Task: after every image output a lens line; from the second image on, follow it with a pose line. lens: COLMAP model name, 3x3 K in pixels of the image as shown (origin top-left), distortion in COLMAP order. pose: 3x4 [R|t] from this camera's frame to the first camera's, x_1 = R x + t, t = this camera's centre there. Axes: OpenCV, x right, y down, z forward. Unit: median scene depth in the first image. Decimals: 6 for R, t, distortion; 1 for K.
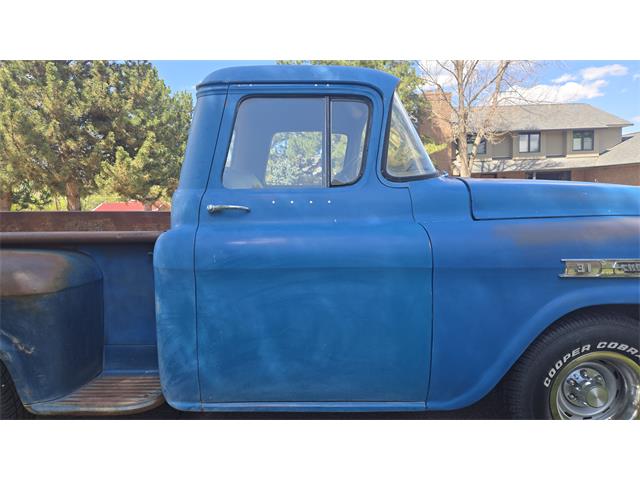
lens RADIAL K [[429.0, 0, 315.2], [0, 429.0, 239.5], [0, 0, 1]] dist [0.084235, -0.083494]
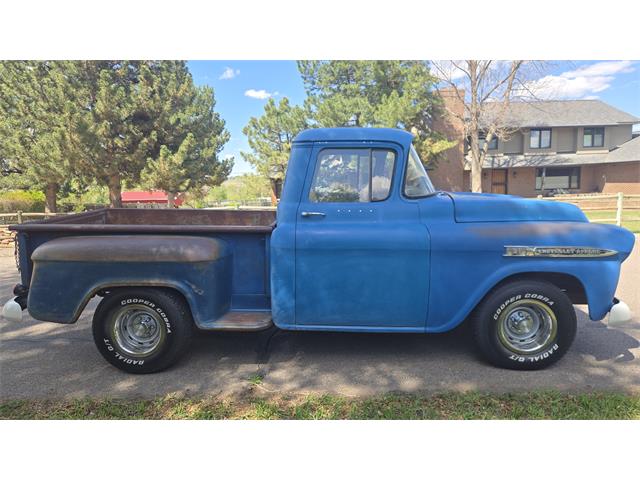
lens RADIAL K [[429.0, 0, 315.2], [0, 429.0, 239.5], [0, 0, 1]] dist [0.084235, -0.083494]
pose [[0.999547, 0.015461, -0.025820, -0.021036], [-0.014860, 0.999617, 0.023329, -0.001473], [0.026171, -0.022935, 0.999394, -0.105779]]
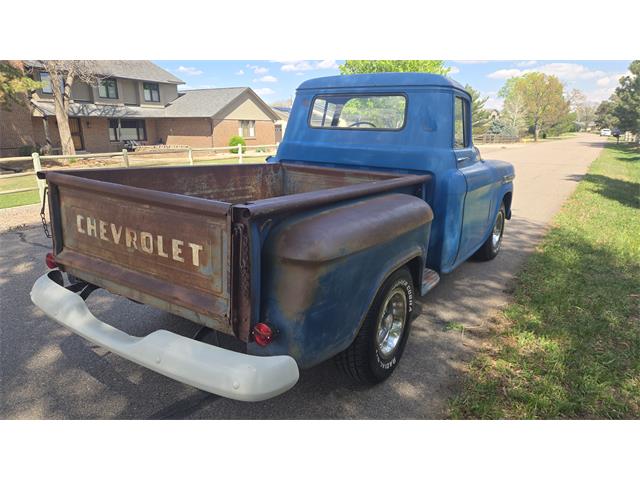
lens RADIAL K [[429.0, 0, 315.2], [0, 429.0, 239.5], [0, 0, 1]] dist [0.084235, -0.083494]
pose [[0.541538, -0.171914, 0.822911, -0.308068], [0.069964, 0.984688, 0.159669, -0.010566], [-0.837760, -0.028892, 0.545274, 0.072358]]
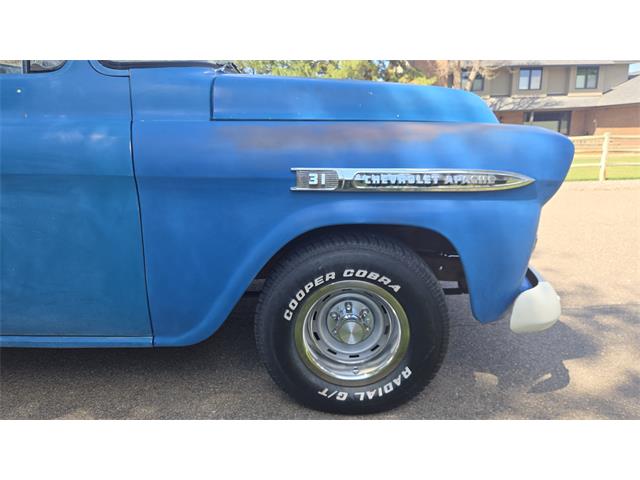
lens RADIAL K [[429.0, 0, 315.2], [0, 429.0, 239.5], [0, 0, 1]] dist [0.084235, -0.083494]
pose [[0.999849, 0.015554, -0.007707, 0.083784], [-0.014410, 0.991272, 0.131040, 0.009685], [0.009678, -0.130910, 0.991347, 0.026068]]
